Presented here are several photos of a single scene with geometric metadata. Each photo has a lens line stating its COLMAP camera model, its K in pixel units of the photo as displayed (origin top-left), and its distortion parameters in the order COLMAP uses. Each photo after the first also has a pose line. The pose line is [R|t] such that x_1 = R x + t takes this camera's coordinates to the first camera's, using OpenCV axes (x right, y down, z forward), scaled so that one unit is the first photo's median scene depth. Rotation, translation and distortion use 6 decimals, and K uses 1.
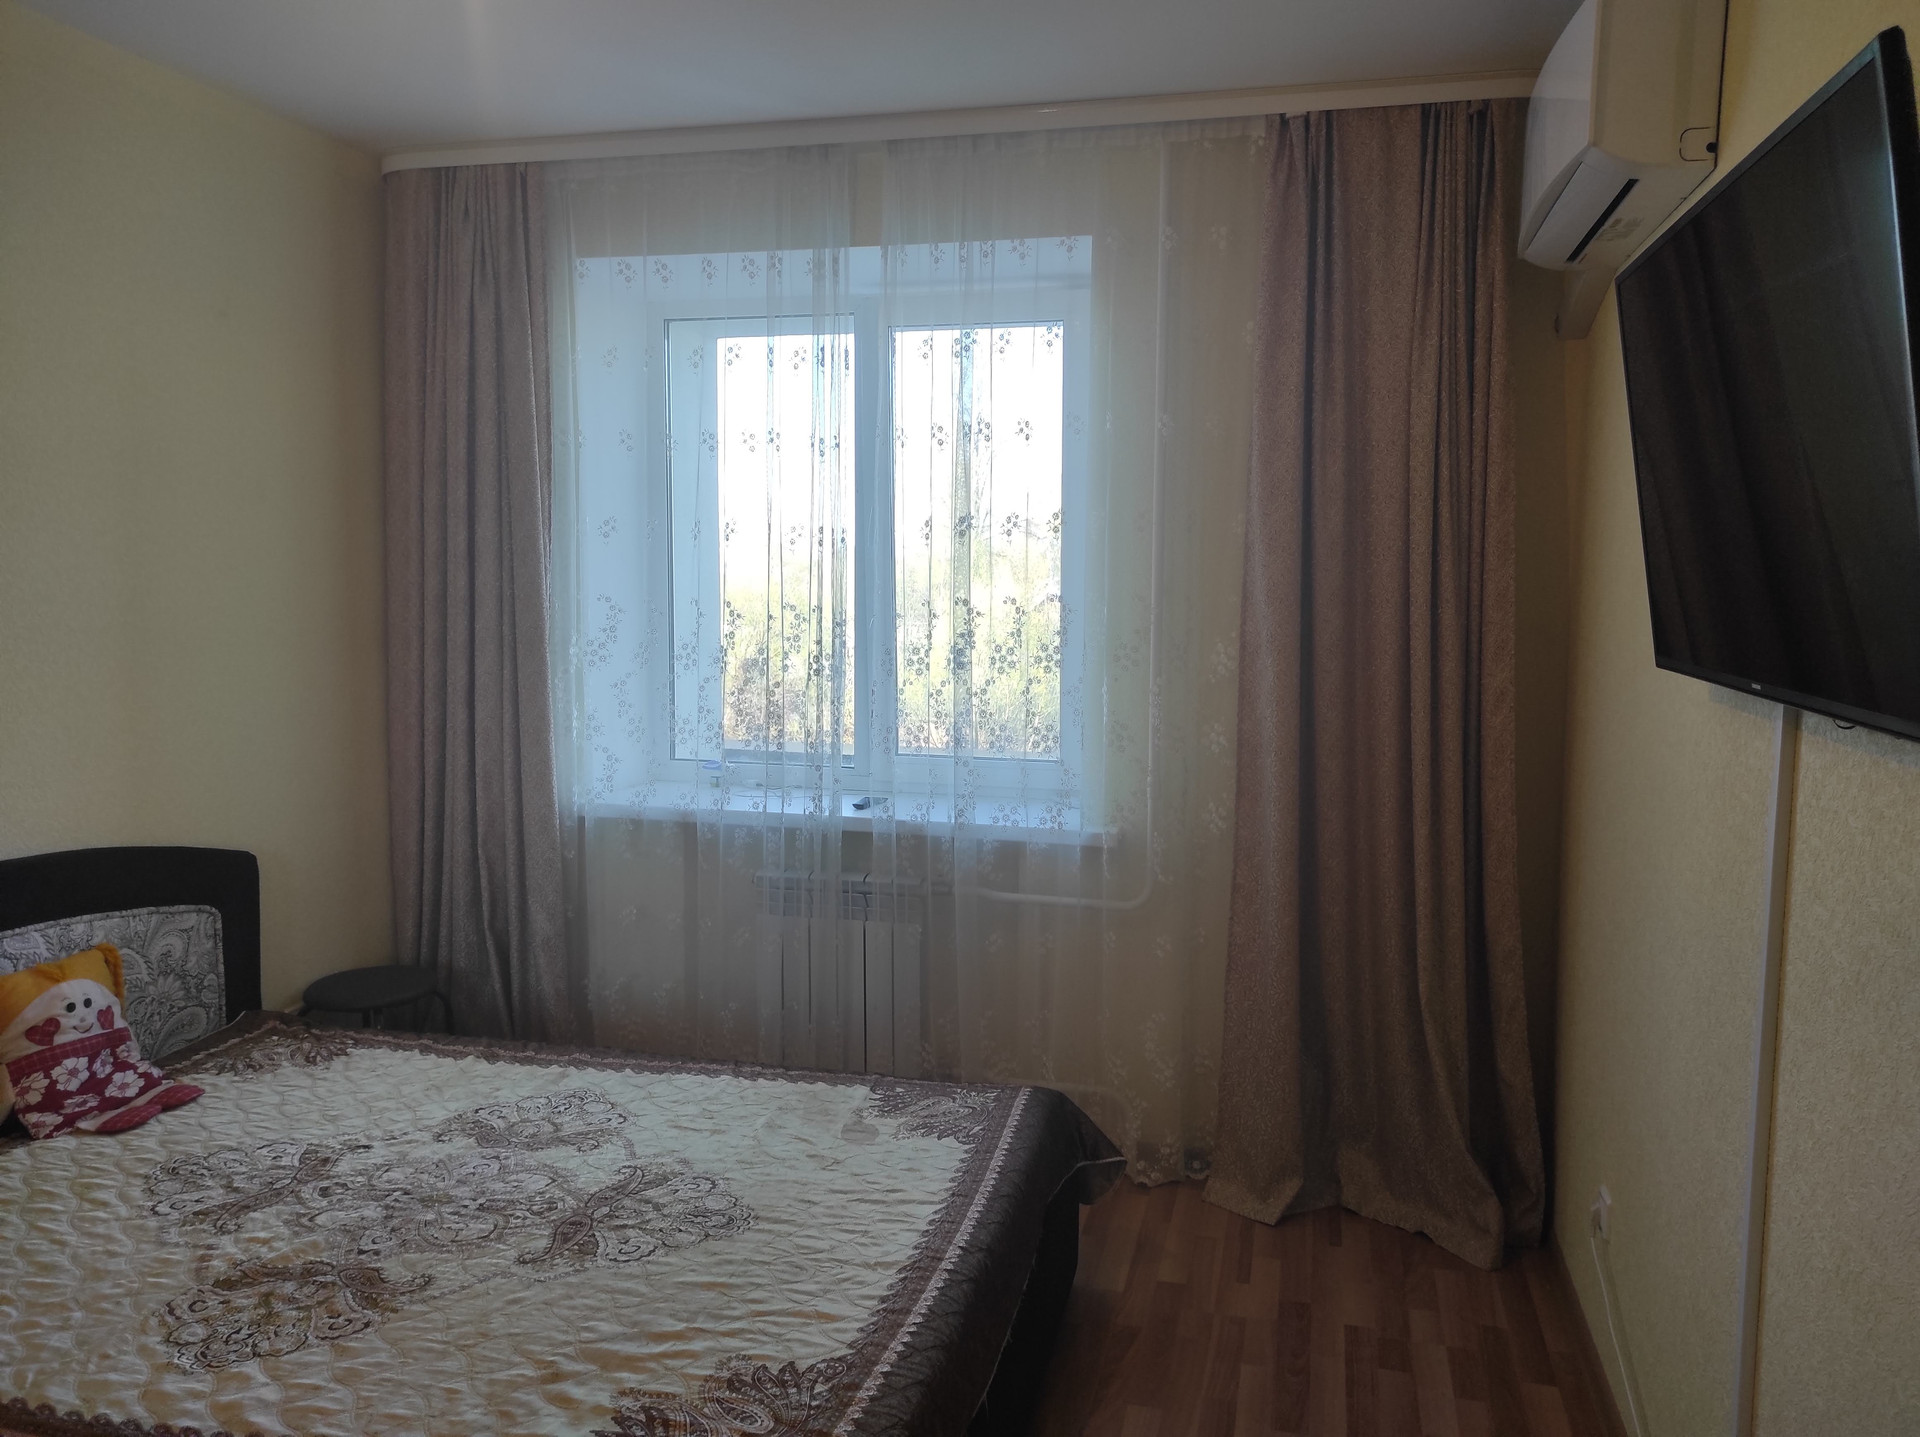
lens RADIAL K [[1398.6, 0, 958.4], [0, 1398.6, 715.6], [0, 0, 1]] dist [0.028103, -0.012801]
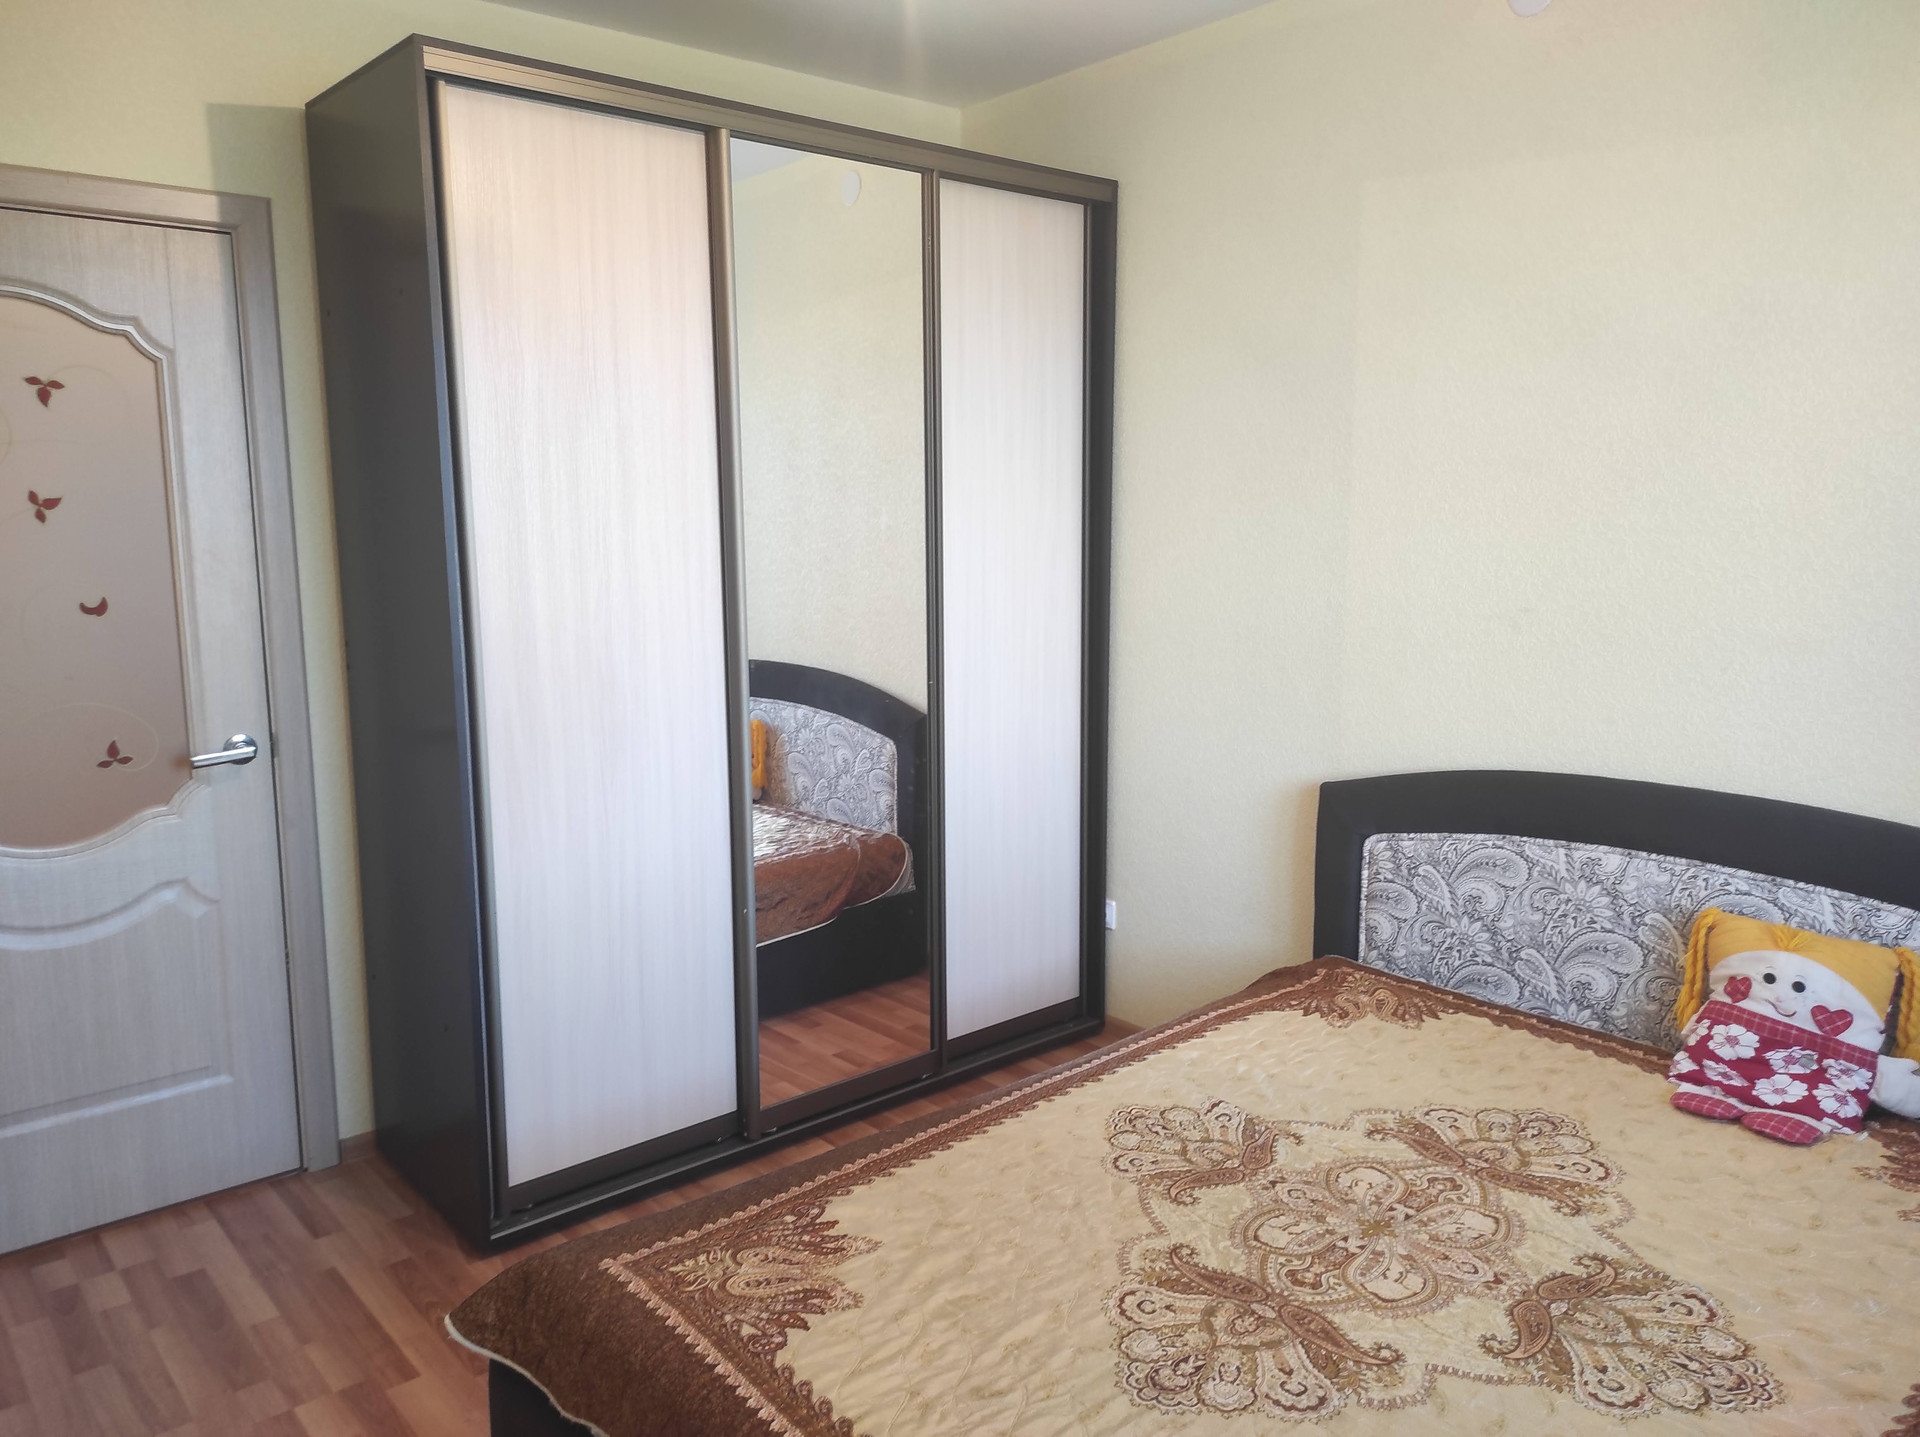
lens RADIAL K [[1398.6, 0, 953.9], [0, 1398.6, 717.4], [0, 0, 1]] dist [0.028103, -0.012801]
pose [[-0.578862, 0.115299, -0.807233, 0.367986], [-0.083775, 0.976306, 0.199522, -0.088197], [0.811111, 0.183122, -0.555487, 1.059510]]
